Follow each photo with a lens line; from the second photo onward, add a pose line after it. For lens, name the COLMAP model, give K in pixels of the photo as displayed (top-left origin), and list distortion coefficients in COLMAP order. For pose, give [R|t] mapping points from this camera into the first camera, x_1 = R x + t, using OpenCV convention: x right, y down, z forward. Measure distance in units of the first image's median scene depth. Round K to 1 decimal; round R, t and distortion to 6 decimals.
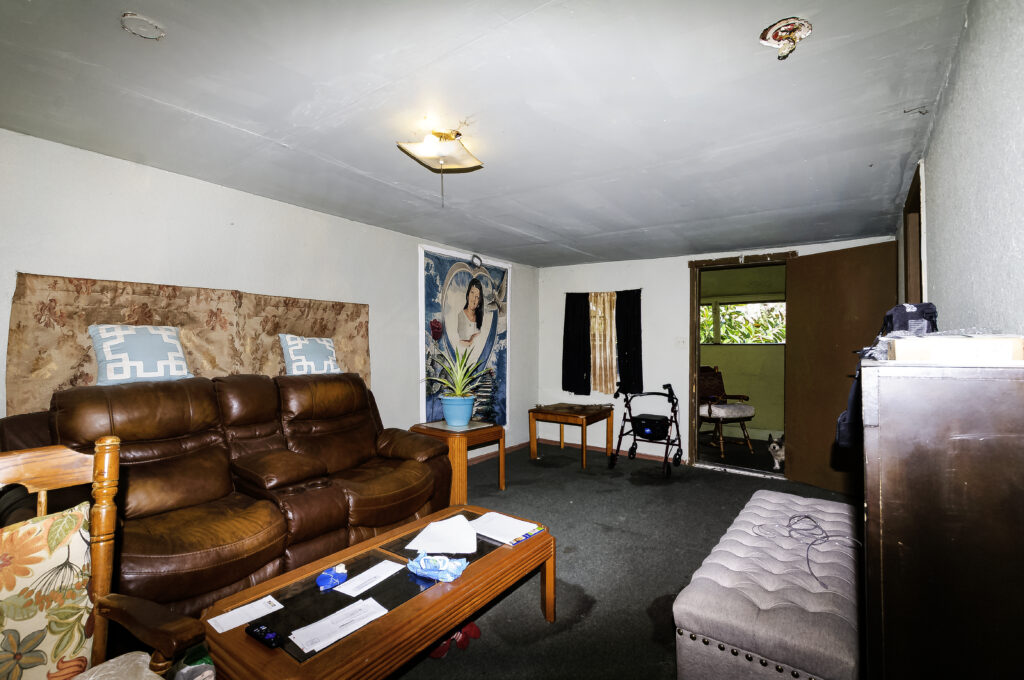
lens RADIAL K [[445.9, 0, 512.0], [0, 445.9, 340.0], [0, 0, 1]] dist [0.000004, -0.000101]
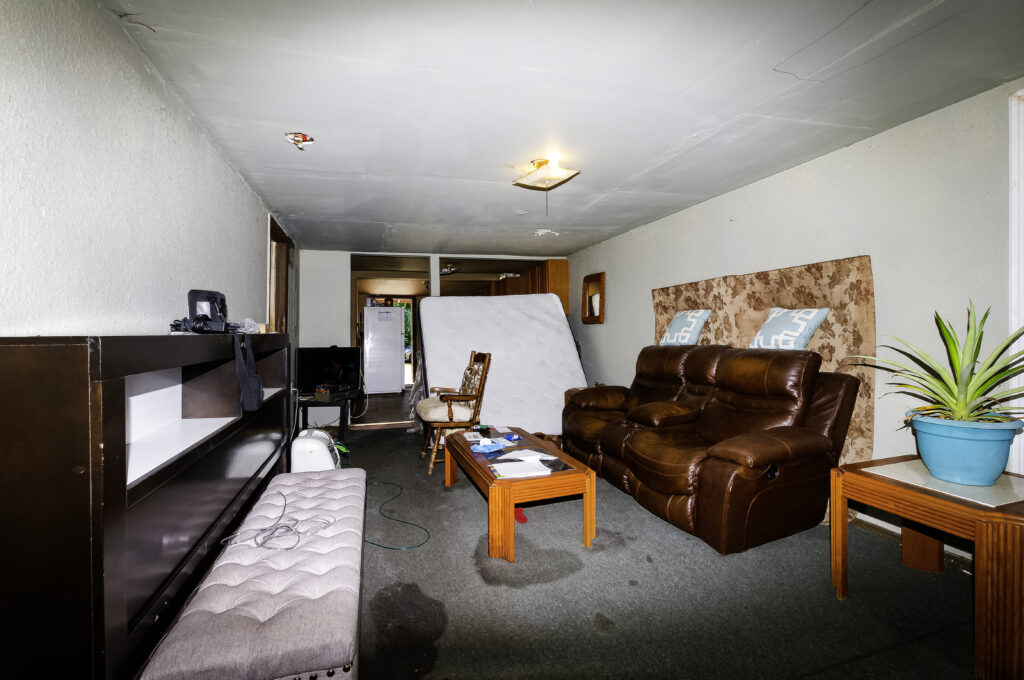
lens RADIAL K [[445.9, 0, 512.0], [0, 445.9, 340.0], [0, 0, 1]] dist [0.000004, -0.000101]
pose [[-0.609419, 0.018644, -0.792629, 0.637971], [0.029087, 0.999576, 0.001148, 0.040633], [0.792315, -0.022356, -0.609703, 1.156668]]
